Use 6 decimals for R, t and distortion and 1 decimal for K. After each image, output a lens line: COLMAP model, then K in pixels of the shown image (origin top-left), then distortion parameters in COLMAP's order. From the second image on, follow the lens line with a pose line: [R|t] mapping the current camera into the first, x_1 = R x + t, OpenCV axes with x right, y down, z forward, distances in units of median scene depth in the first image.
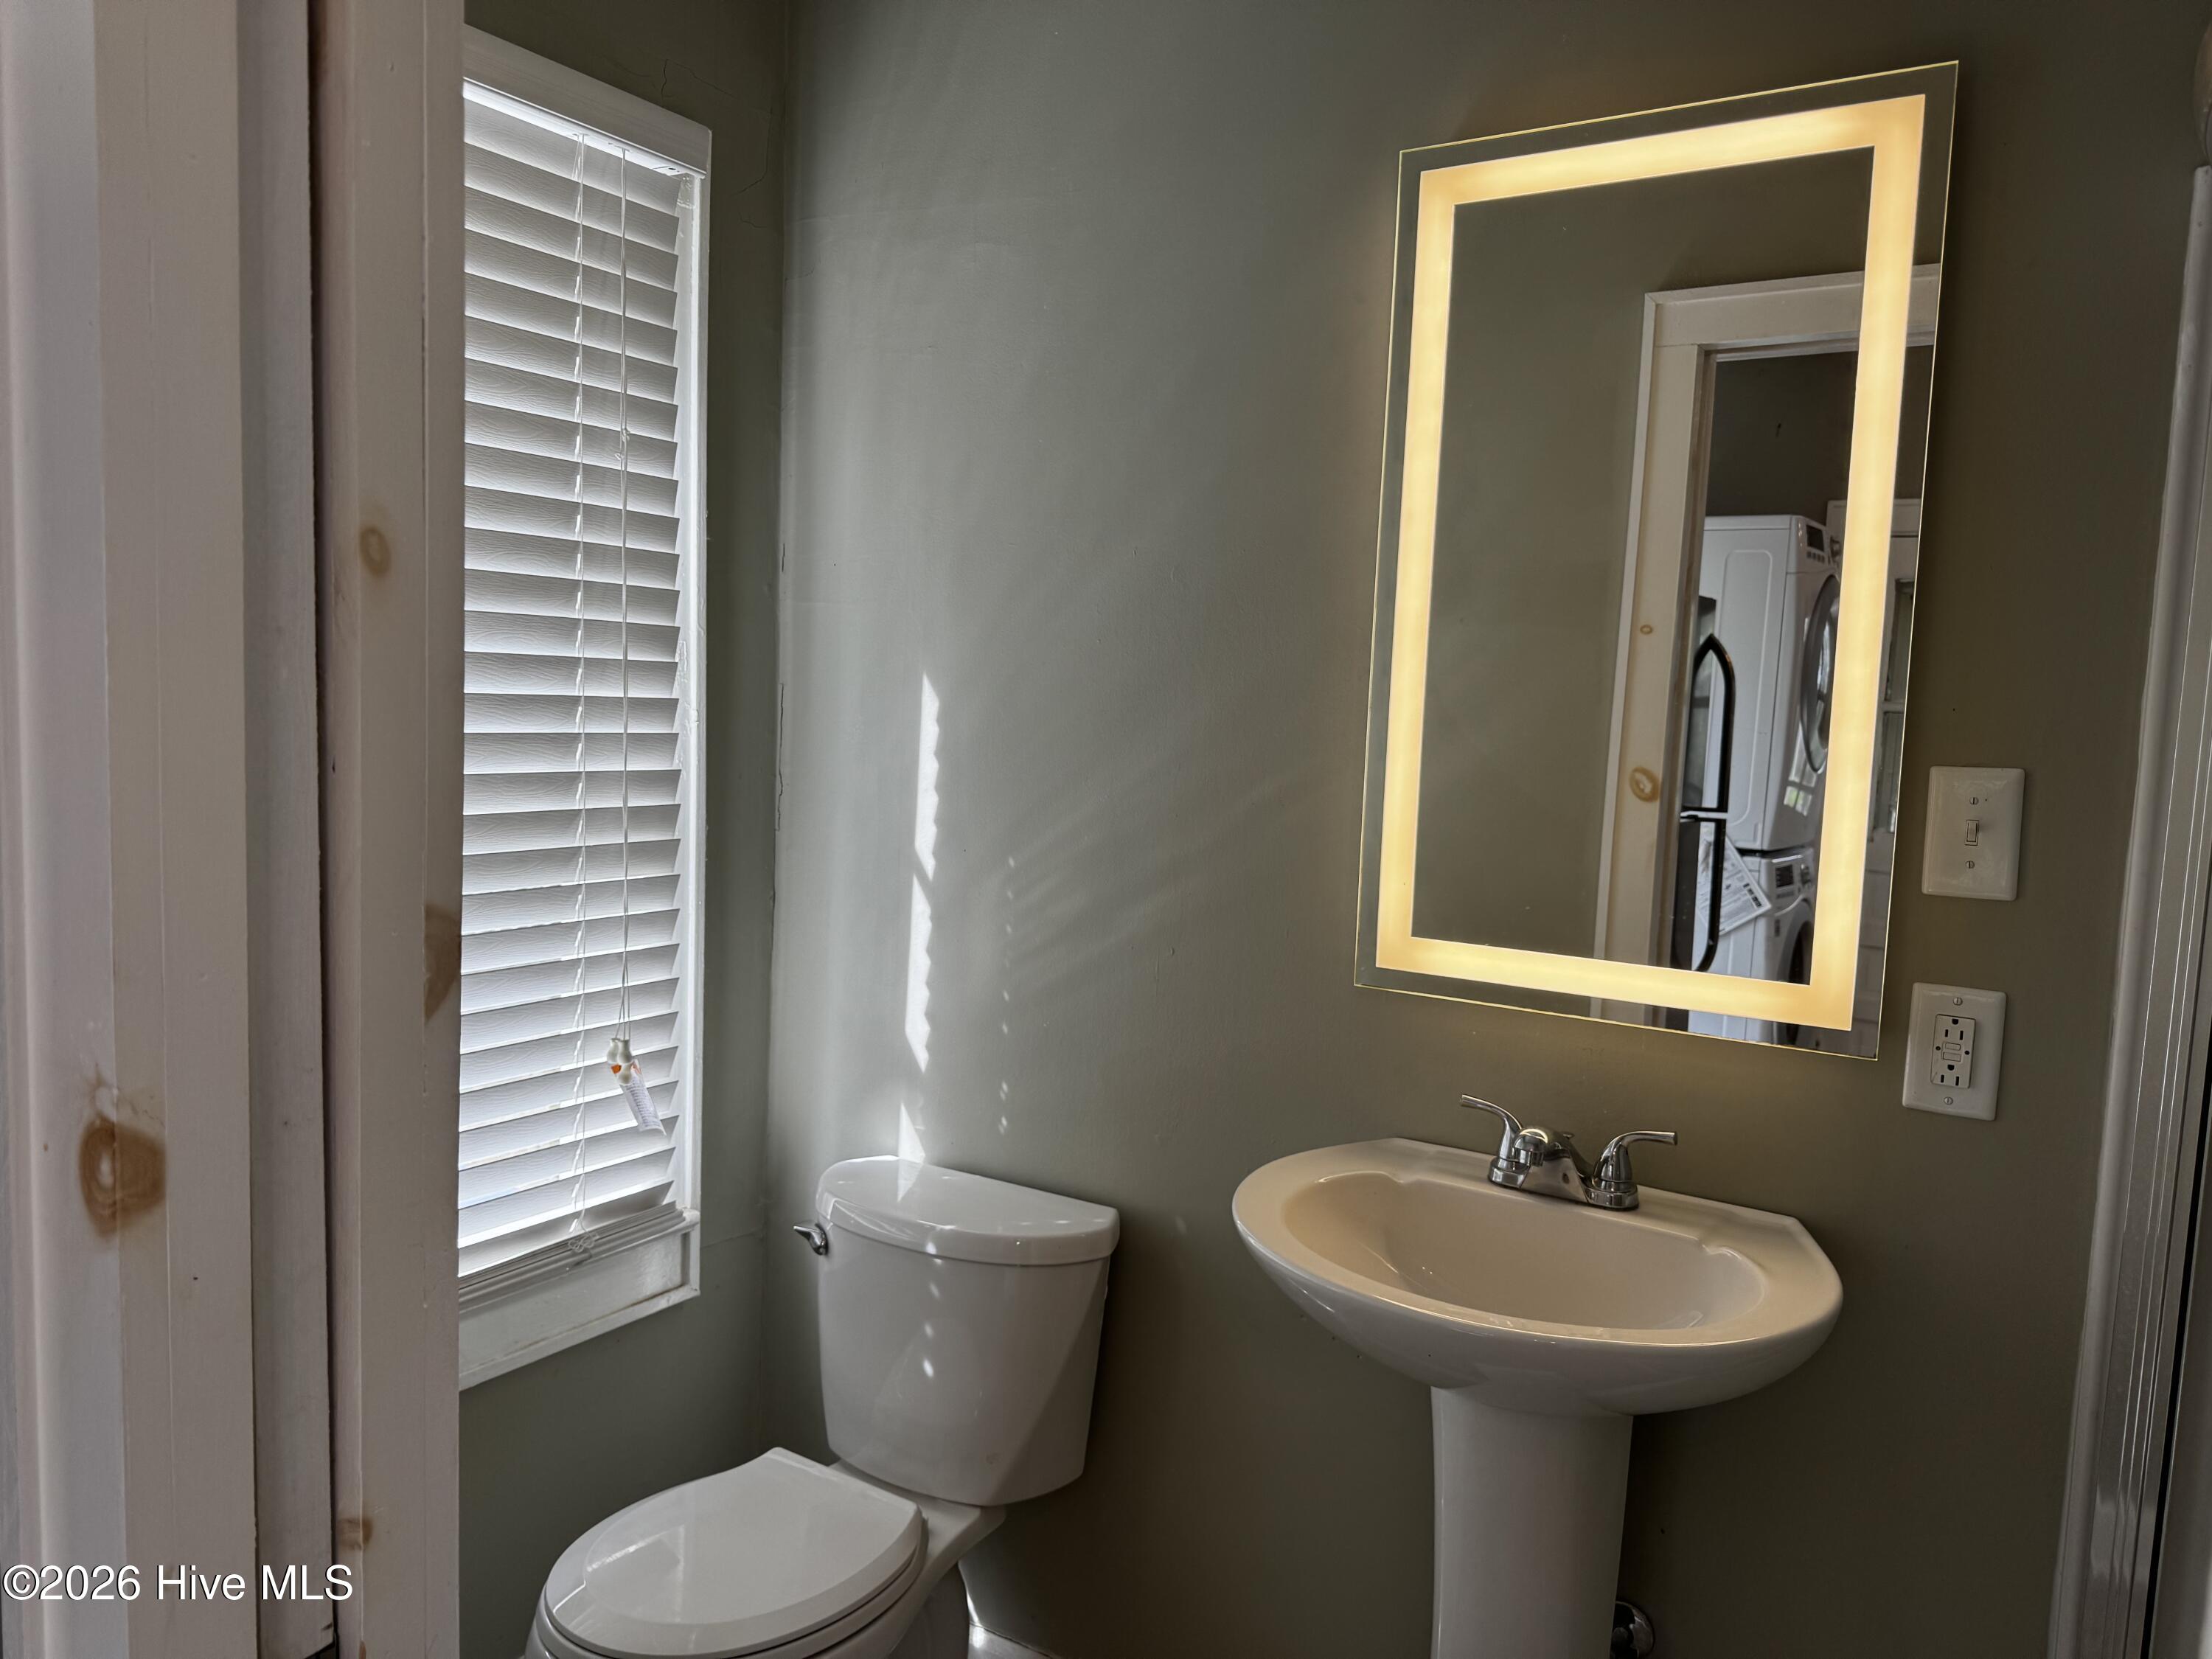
lens RADIAL K [[1559.9, 0, 1095.8], [0, 1559.9, 832.7], [0, 0, 1]] dist [0.072631, -0.079246]
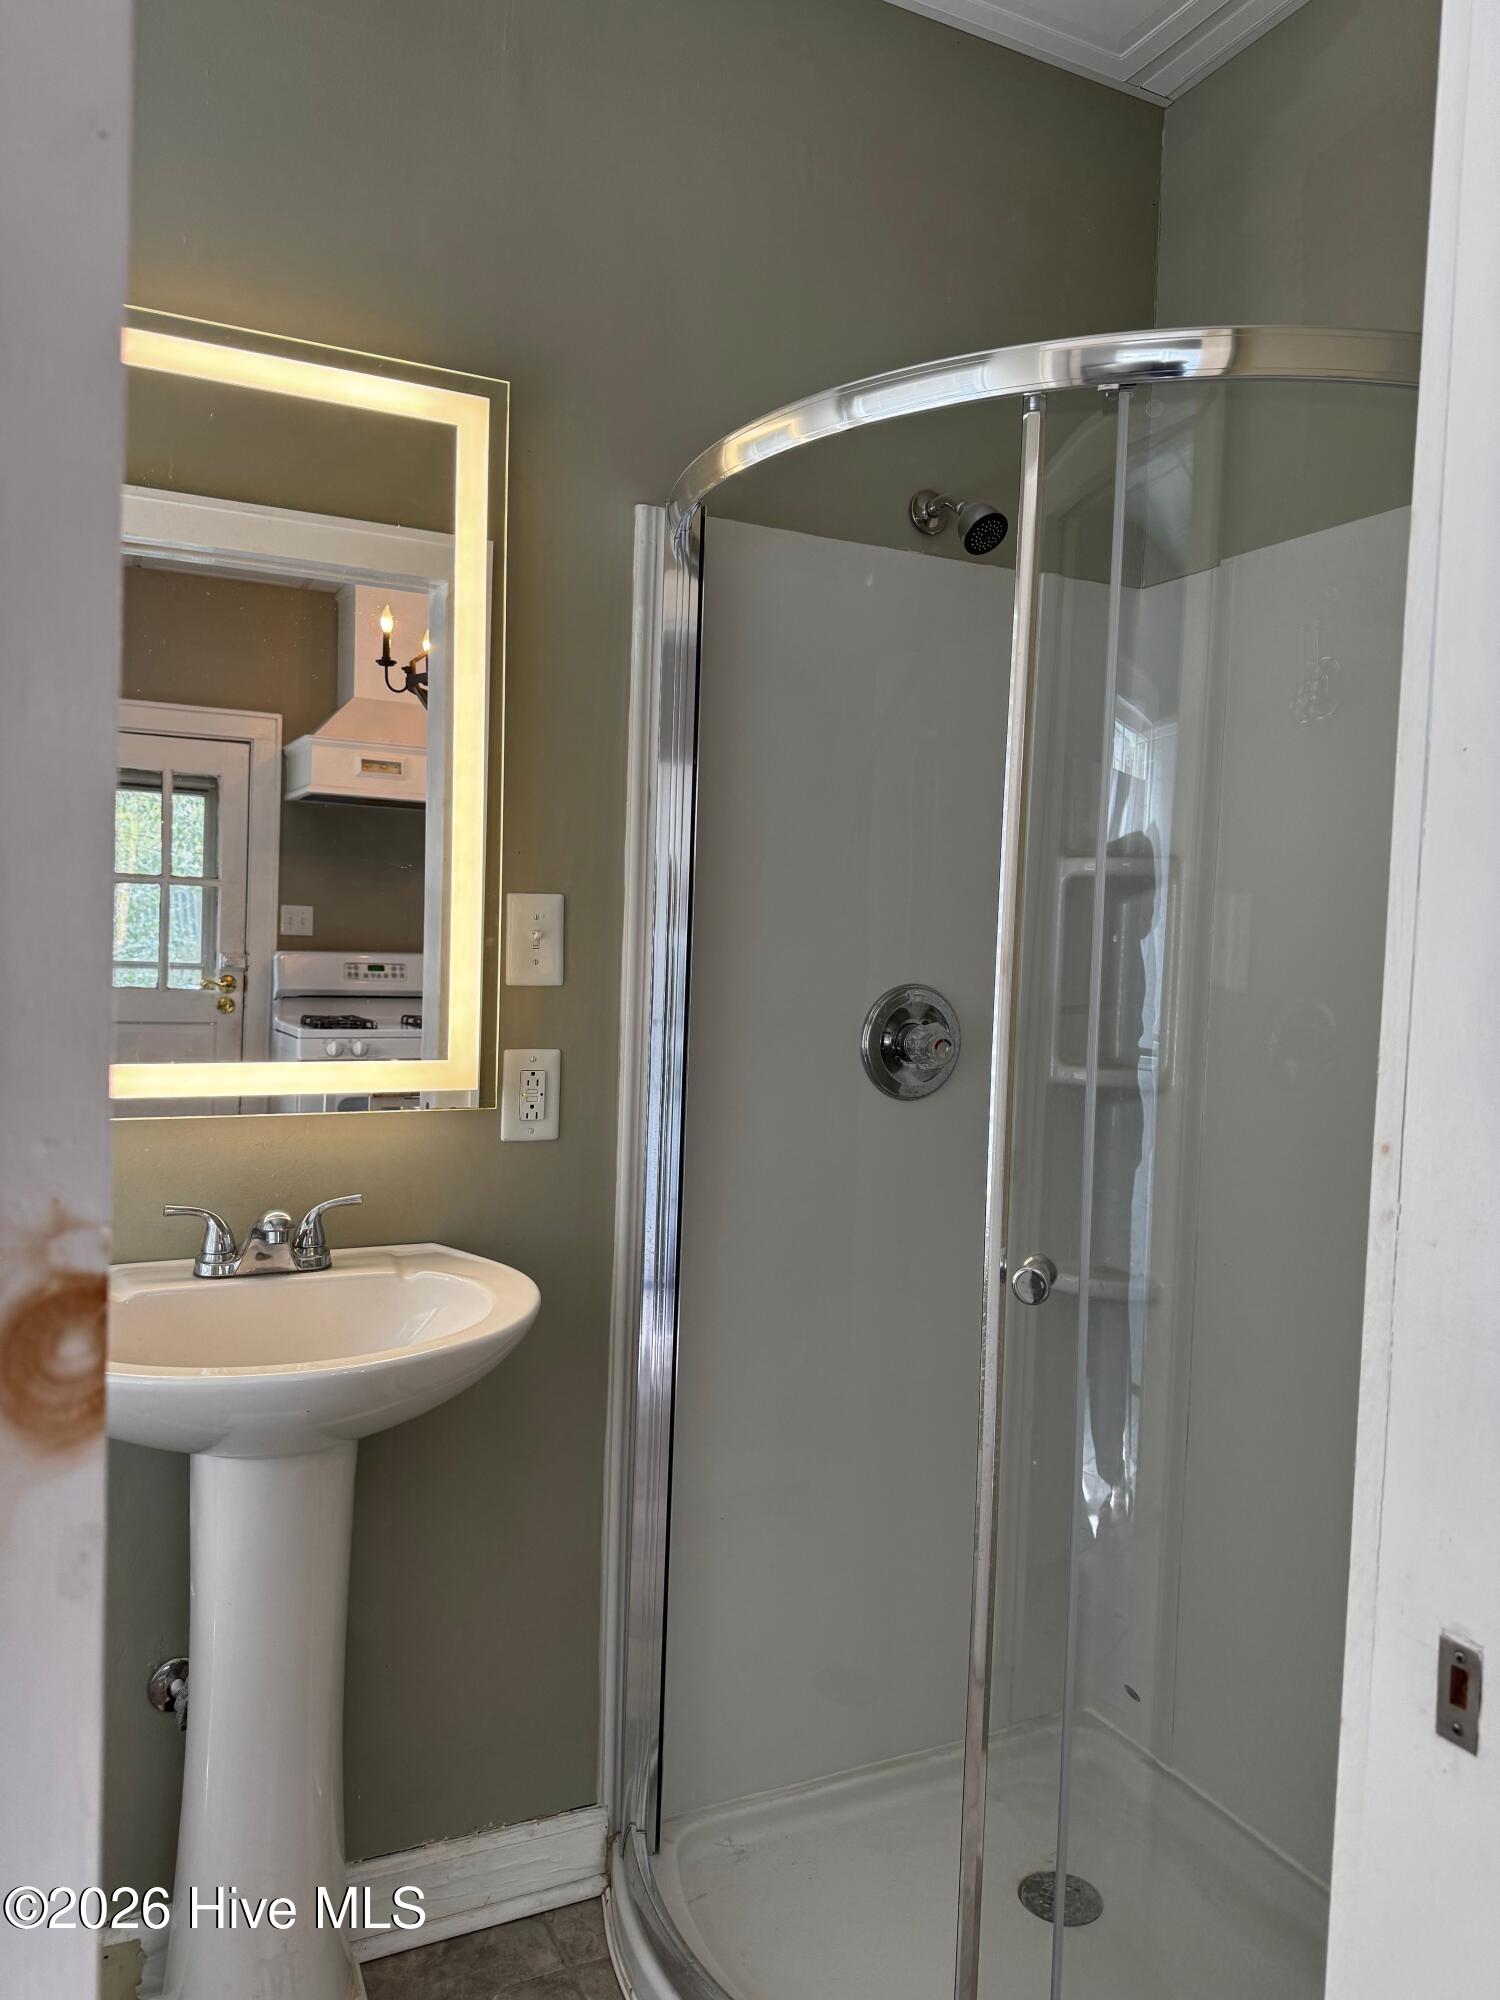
lens RADIAL K [[1410.4, 0, 750.0], [0, 1410.4, 1000.0], [0, 0, 1]] dist [0.072631, -0.079246]
pose [[0.534458, -0.063025, 0.842842, -0.409852], [0.061831, 0.997459, 0.035379, 0.020706], [-0.842930, 0.033205, 0.536997, 0.157118]]
